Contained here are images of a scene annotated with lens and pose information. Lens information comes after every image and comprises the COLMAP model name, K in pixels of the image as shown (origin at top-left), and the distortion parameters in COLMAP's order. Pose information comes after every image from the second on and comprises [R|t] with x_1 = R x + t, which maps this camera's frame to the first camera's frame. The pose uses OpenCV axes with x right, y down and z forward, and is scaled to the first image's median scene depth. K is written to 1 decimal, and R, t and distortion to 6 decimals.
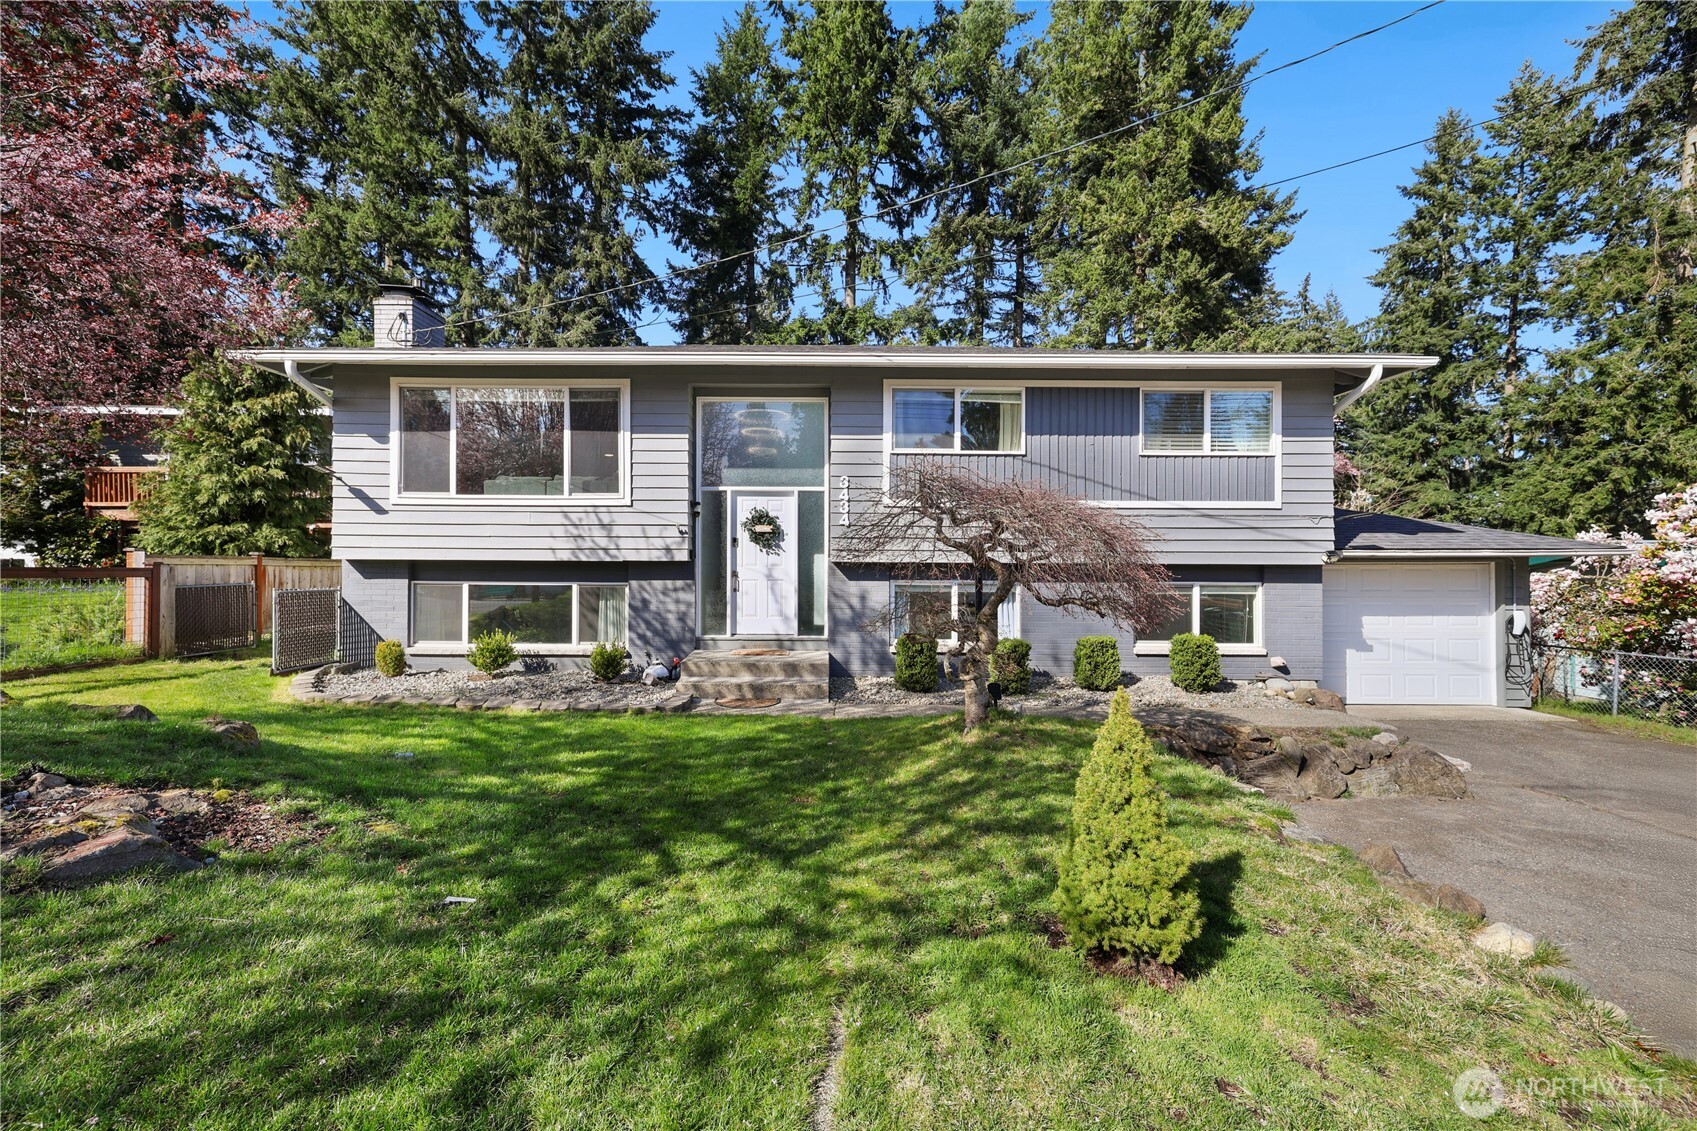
lens RADIAL K [[730.0, 0, 859.8], [0, 730.0, 571.3], [0, 0, 1]] dist [0.023835, 0.000696]
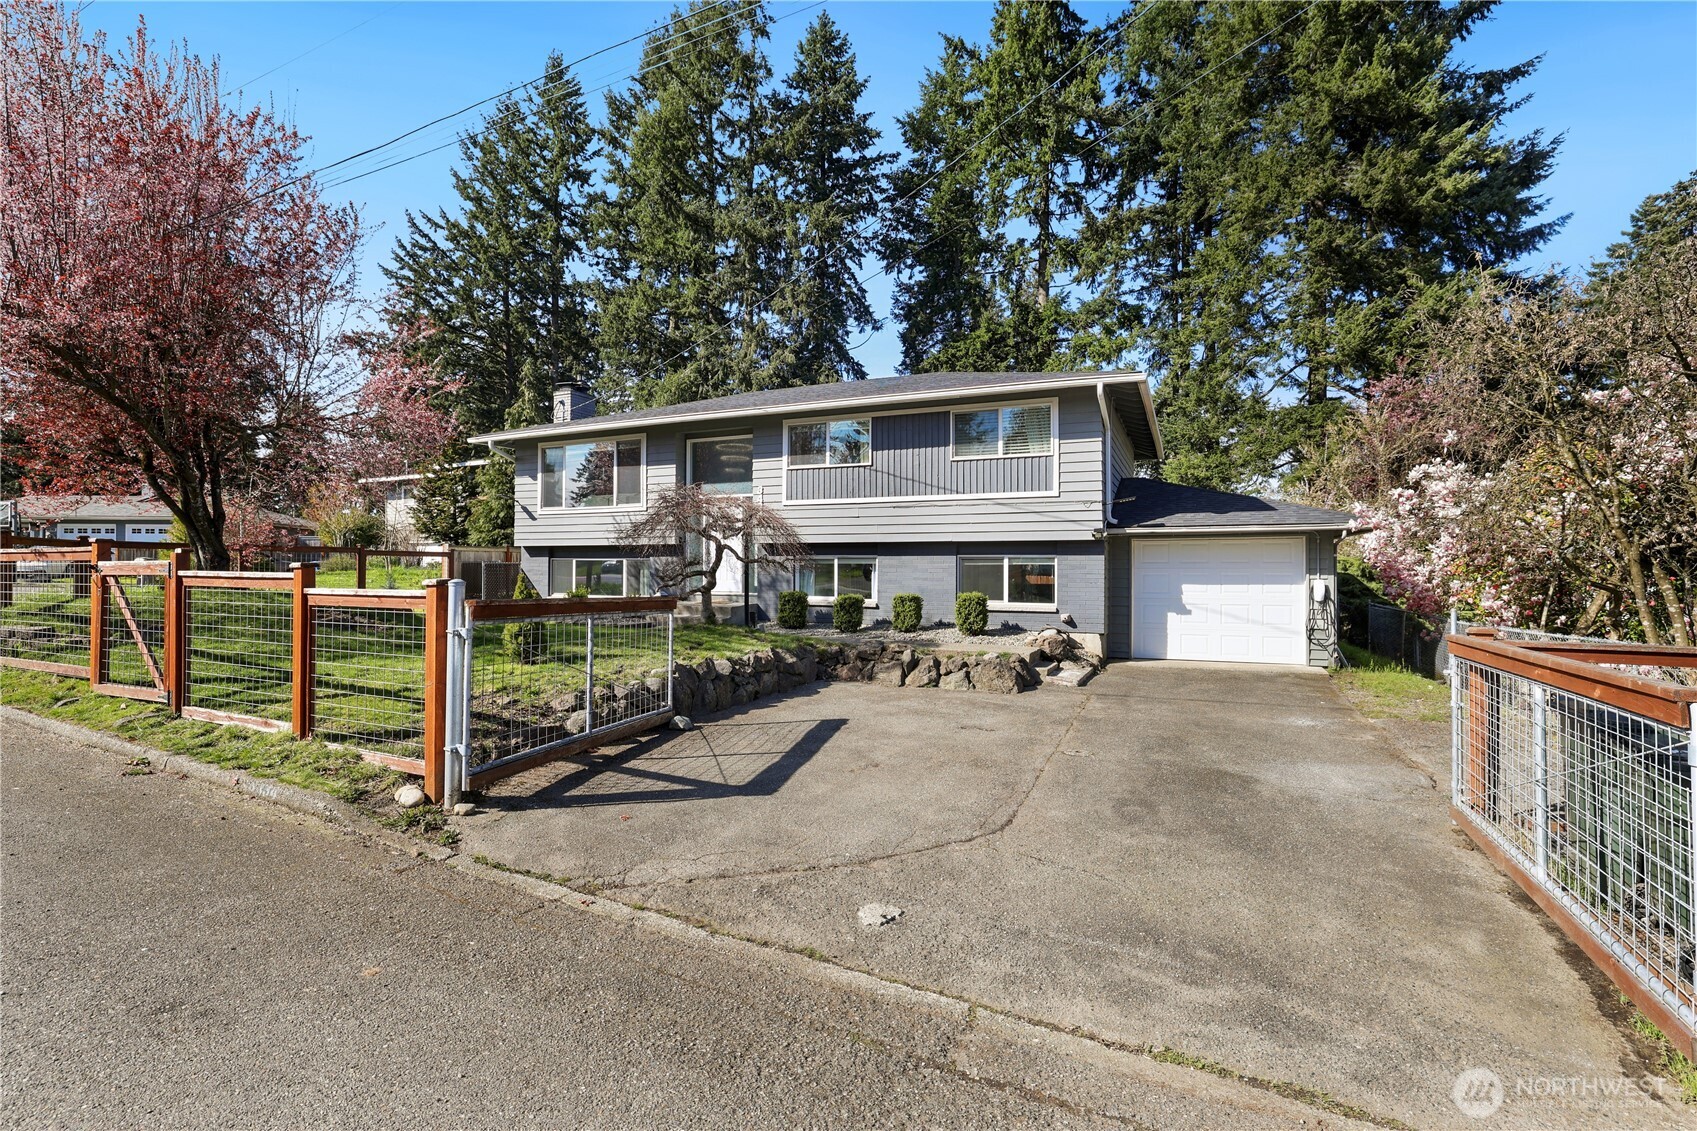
lens RADIAL K [[730.0, 0, 833.9], [0, 730.0, 560.5], [0, 0, 1]] dist [0.023835, 0.000696]
pose [[0.913248, -0.006027, -0.407360, 0.695214], [0.002207, 0.999949, -0.009846, 0.035938], [0.407399, 0.008093, 0.913215, -0.299262]]
